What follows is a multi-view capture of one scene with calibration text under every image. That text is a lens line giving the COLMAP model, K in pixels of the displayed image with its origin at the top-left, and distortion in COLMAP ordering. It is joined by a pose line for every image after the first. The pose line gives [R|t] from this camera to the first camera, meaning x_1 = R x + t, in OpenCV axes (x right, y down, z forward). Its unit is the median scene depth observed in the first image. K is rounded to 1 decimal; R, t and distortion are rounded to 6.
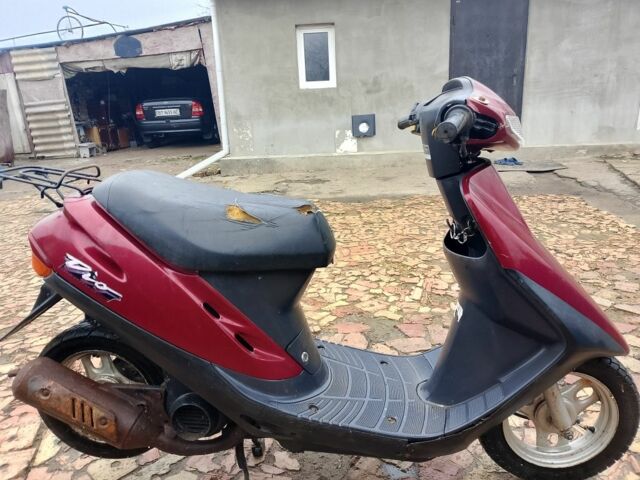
lens RADIAL K [[479.2, 0, 317.8], [0, 479.2, 237.9], [0, 0, 1]] dist [0.023860, -0.043044]
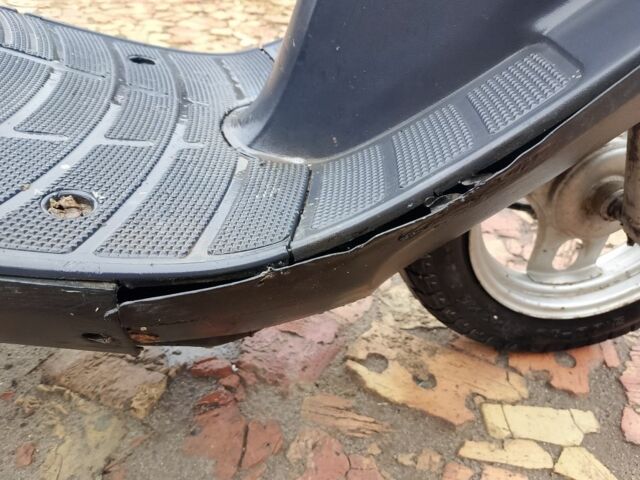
lens RADIAL K [[479.2, 0, 319.6], [0, 479.2, 240.4], [0, 0, 1]] dist [0.023860, -0.043044]
pose [[0.974314, -0.034442, 0.222544, 0.194991], [-0.046357, 0.936394, 0.347874, 0.277810], [-0.220370, -0.349255, 0.910746, 0.682232]]
